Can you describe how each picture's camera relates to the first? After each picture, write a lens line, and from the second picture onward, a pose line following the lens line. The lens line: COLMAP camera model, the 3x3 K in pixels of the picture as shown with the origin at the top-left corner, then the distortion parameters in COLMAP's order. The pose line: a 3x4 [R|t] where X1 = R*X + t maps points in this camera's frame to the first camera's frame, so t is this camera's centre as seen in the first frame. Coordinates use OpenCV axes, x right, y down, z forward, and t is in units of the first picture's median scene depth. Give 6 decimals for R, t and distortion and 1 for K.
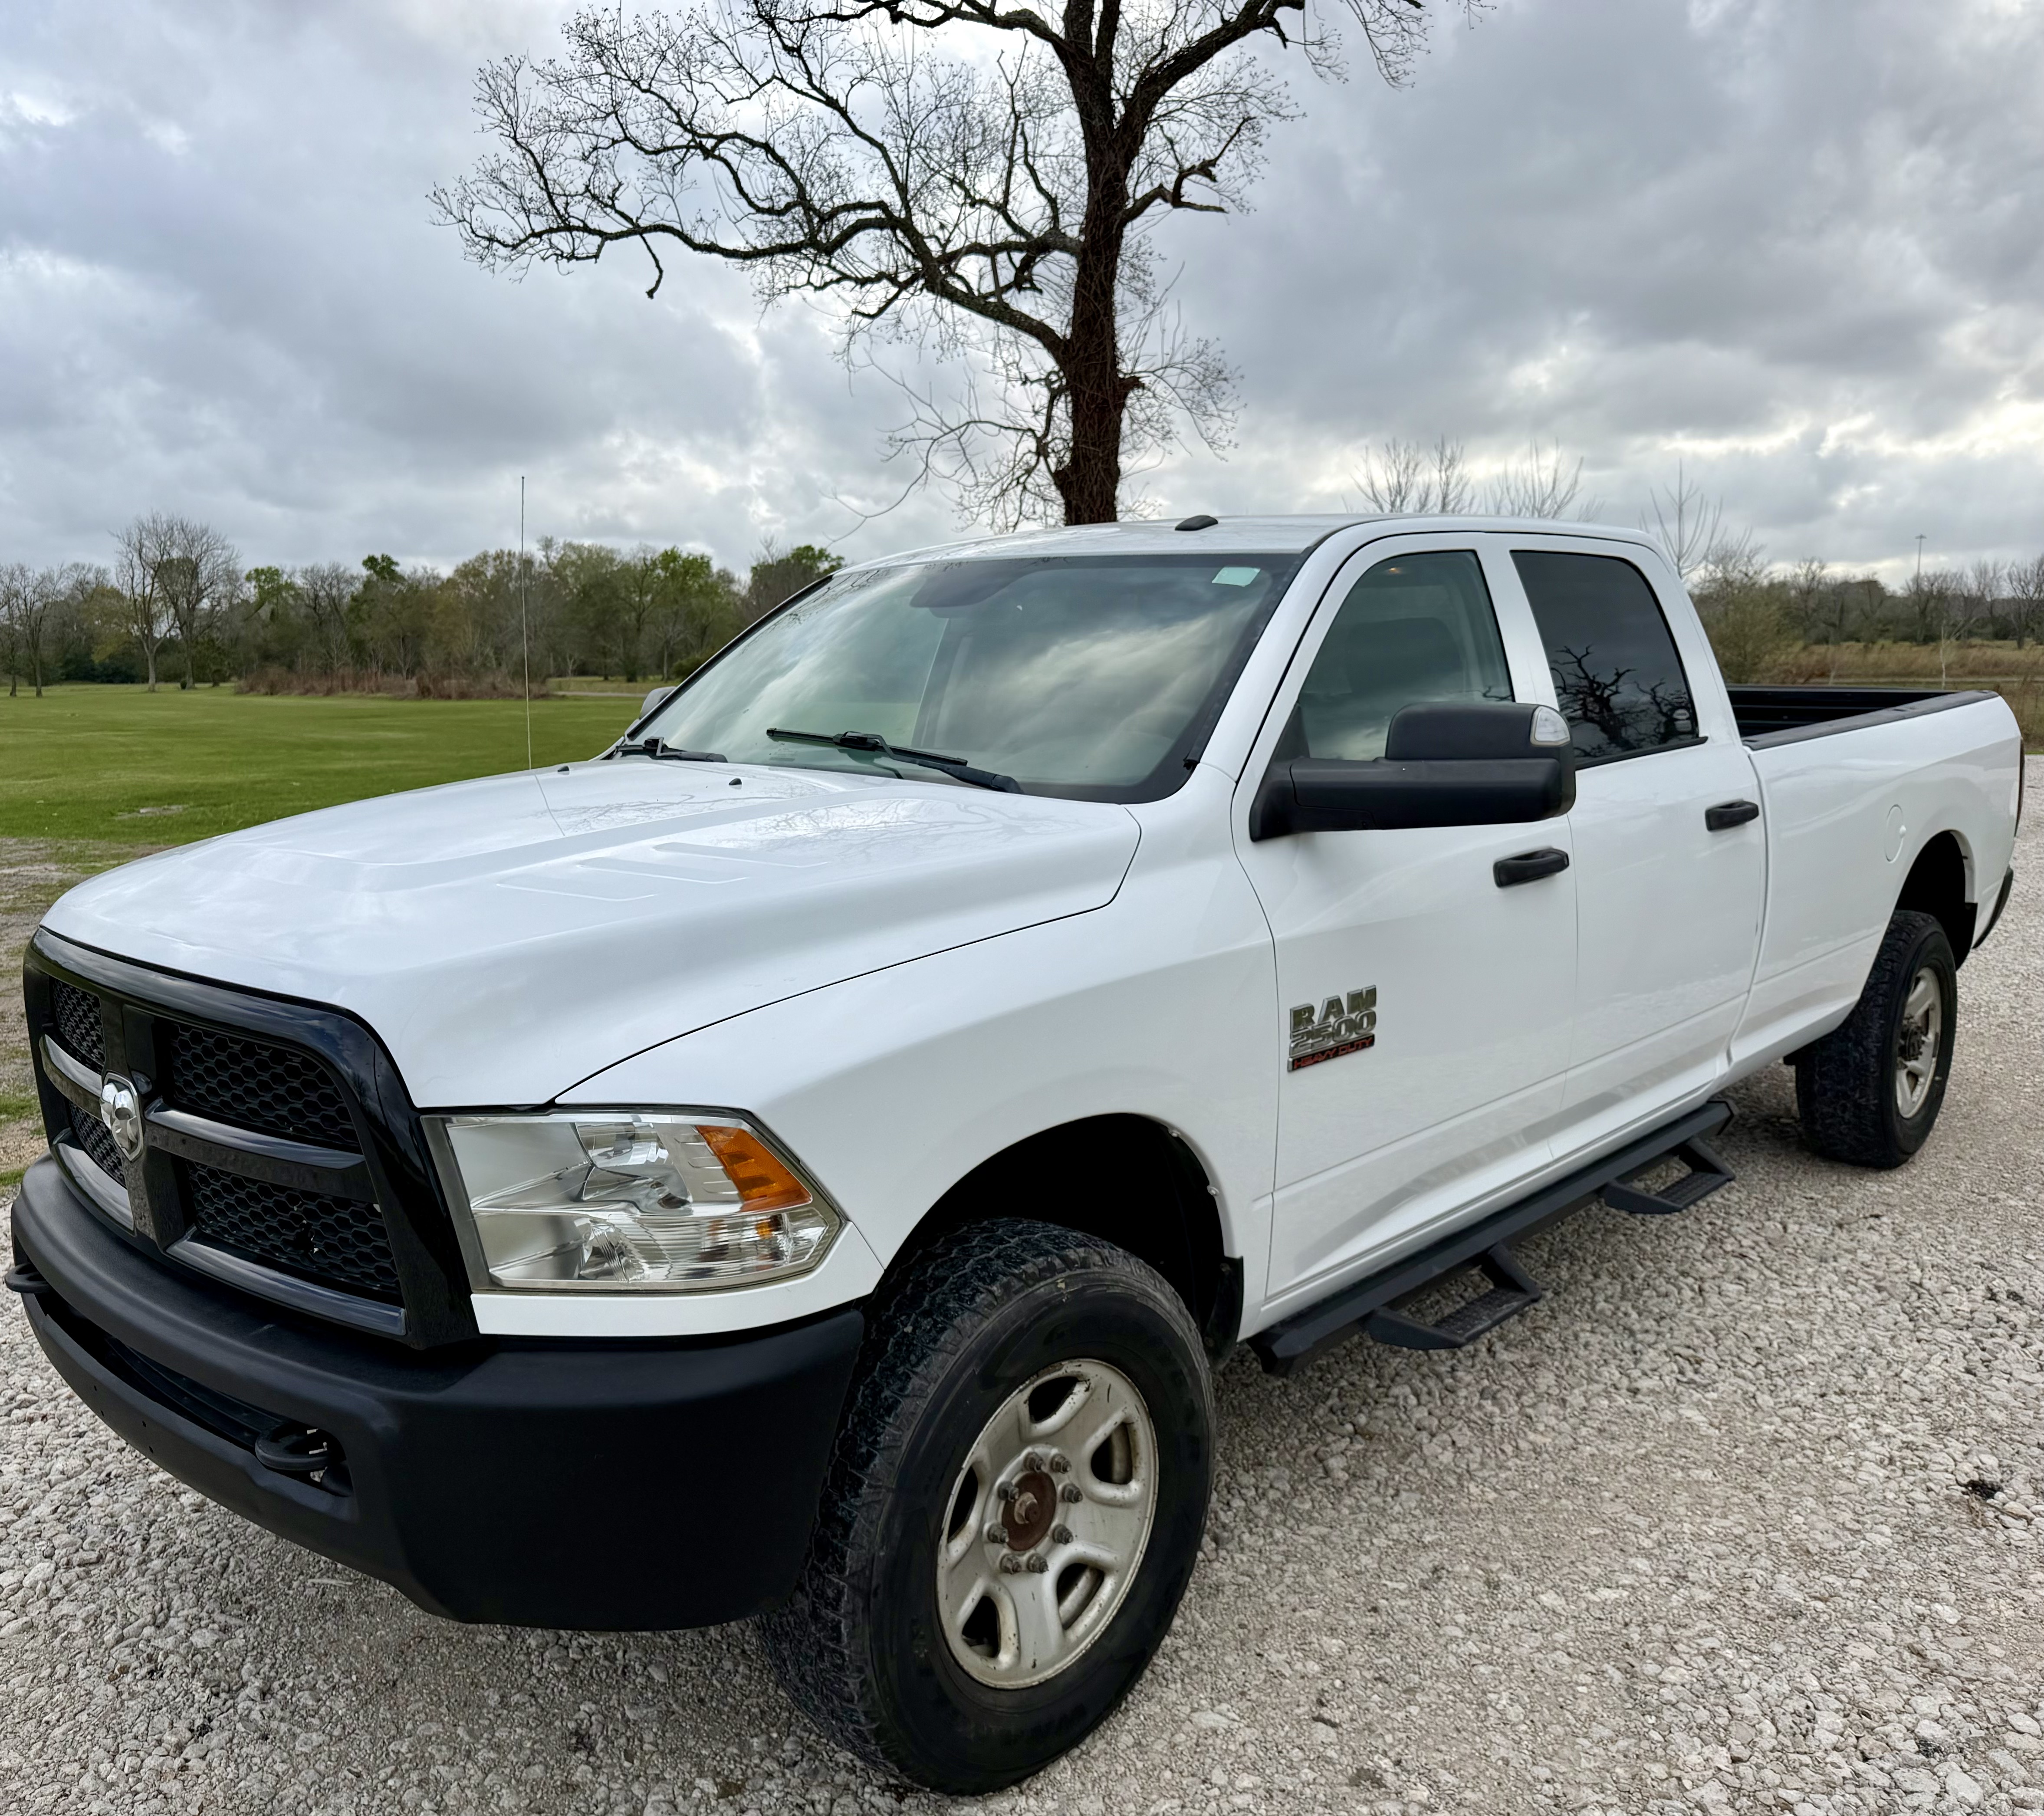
lens RADIAL K [[1714.3, 0, 1022.0], [0, 1714.3, 908.0], [0, 0, 1]] dist [0.103520, -0.149305]
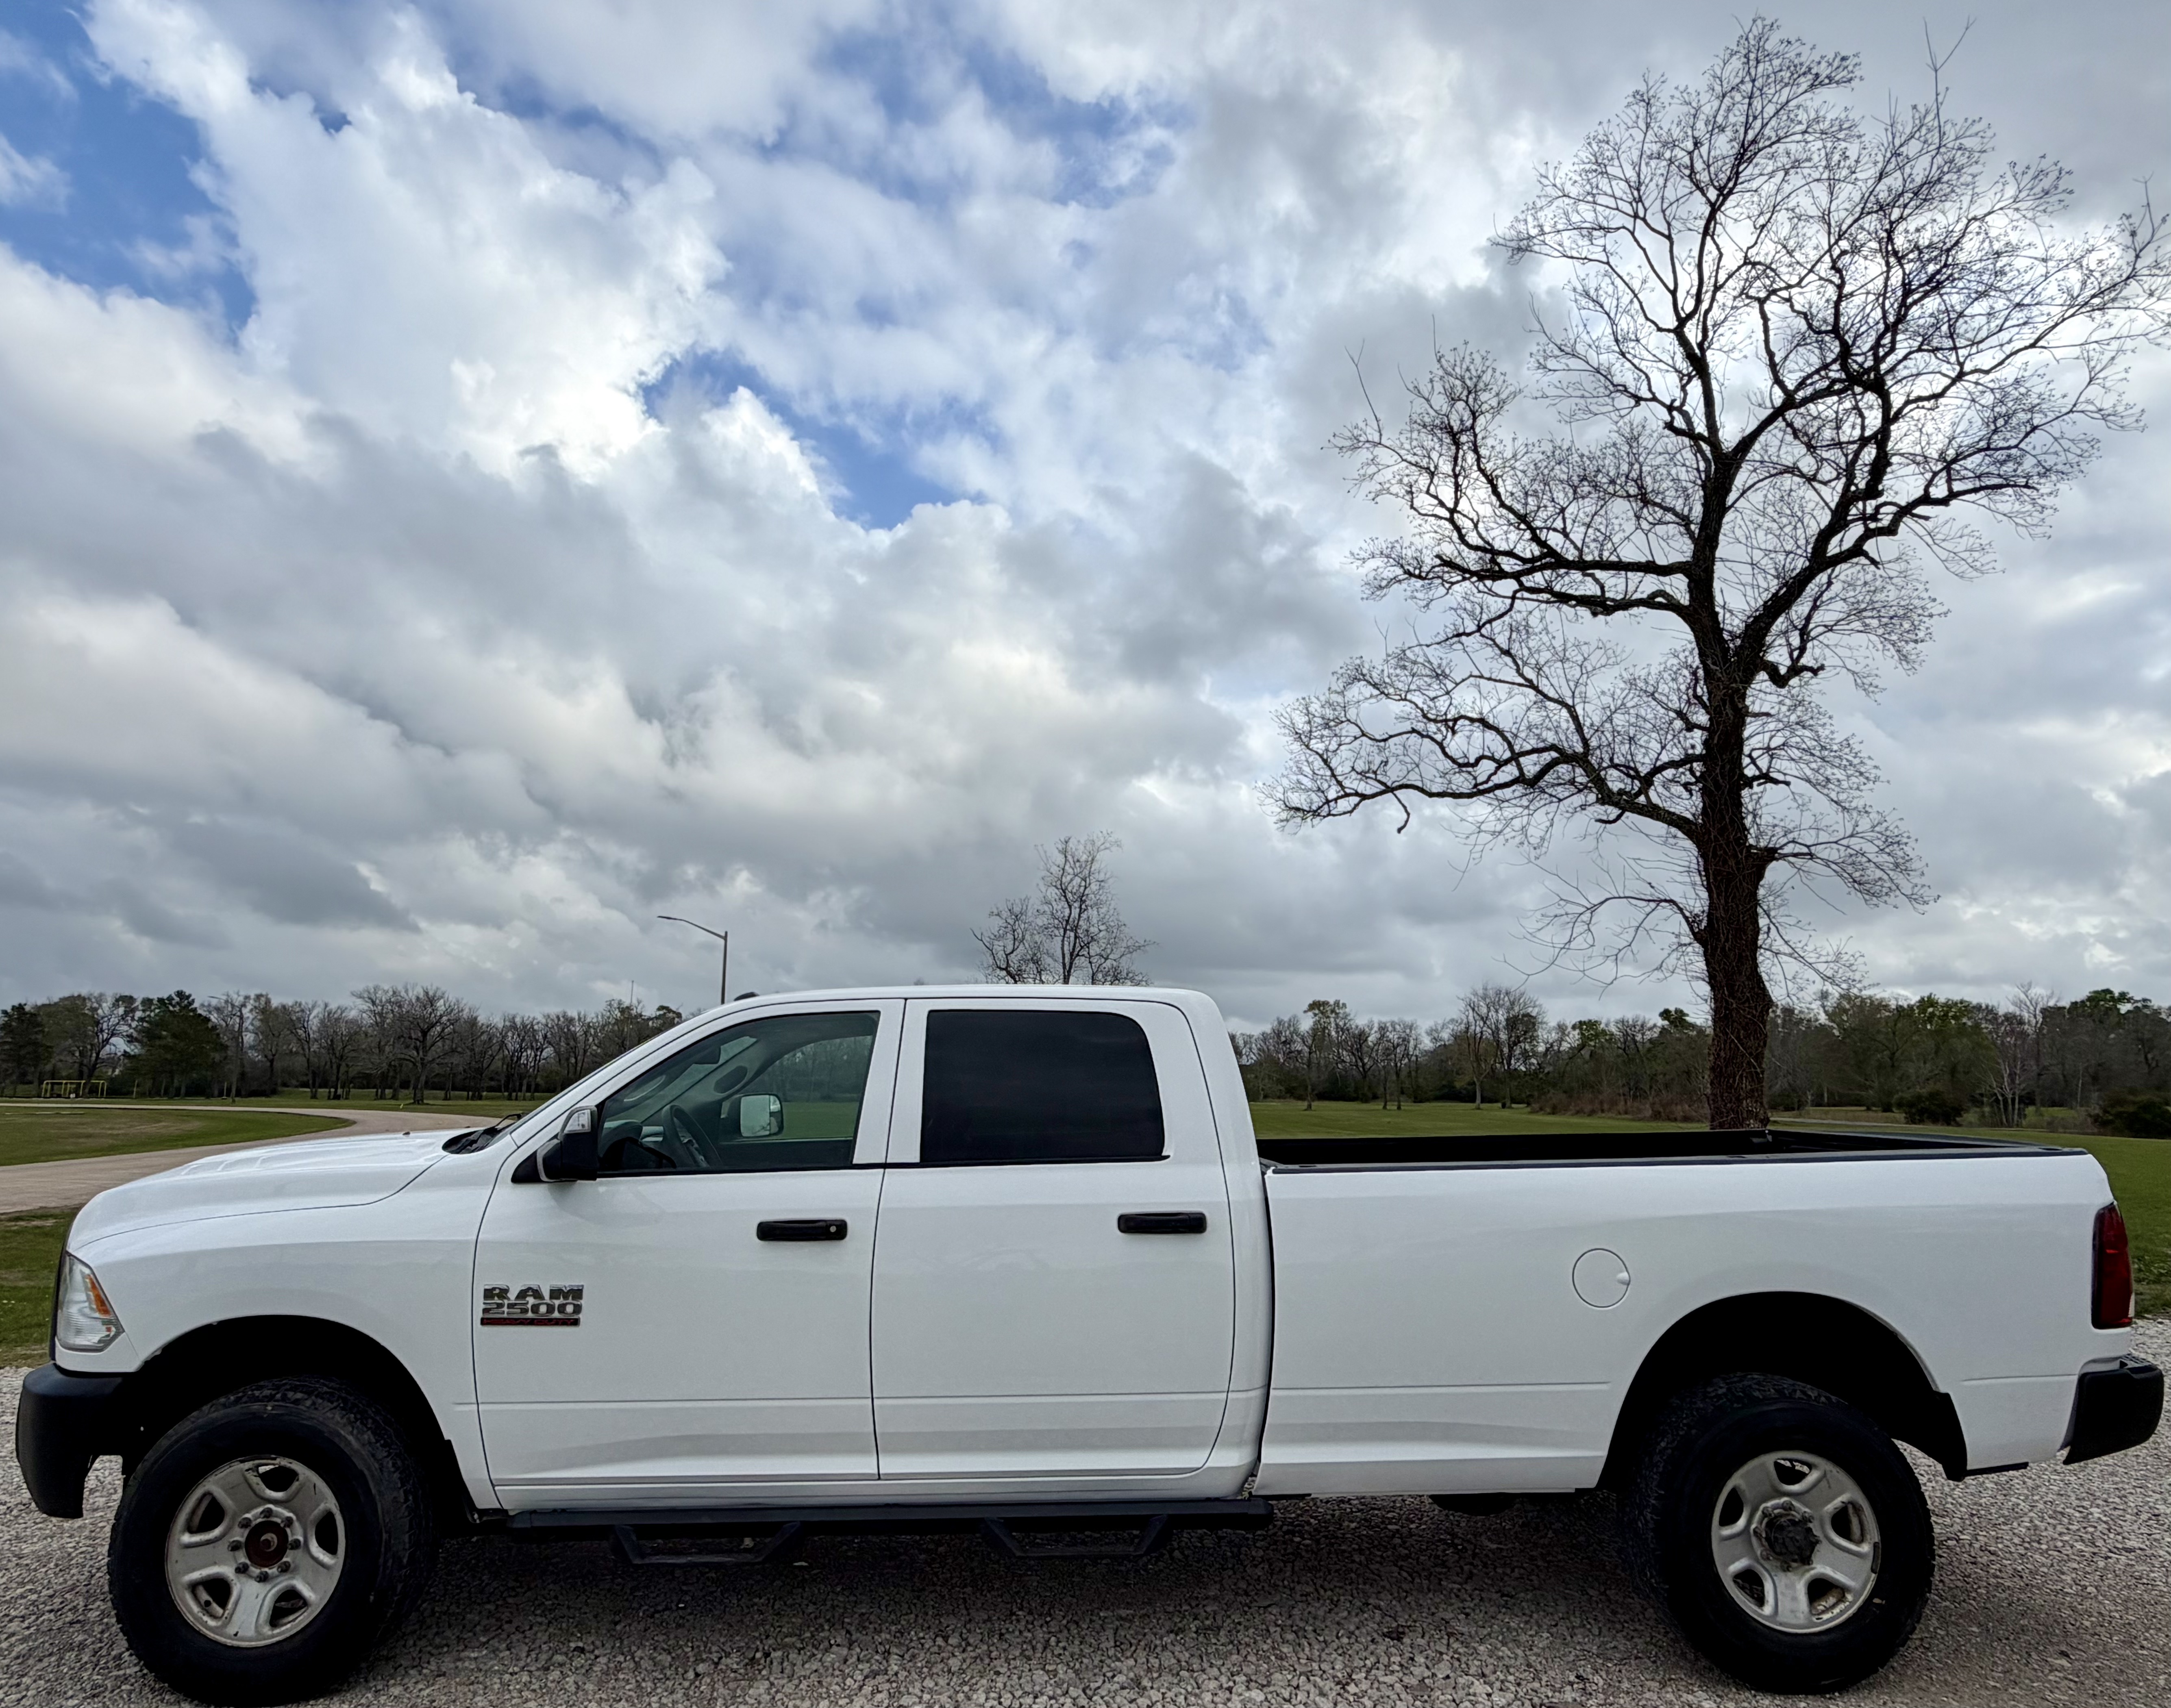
lens RADIAL K [[1321.7, 0, 1085.5], [0, 1321.7, 854.0], [0, 0, 1]] dist [-0.000064, -0.000959]
pose [[0.724160, -0.099608, -0.682401, 1.409241], [-0.118430, 0.956852, -0.265347, -0.067499], [0.679387, 0.272970, 0.681117, 0.378799]]
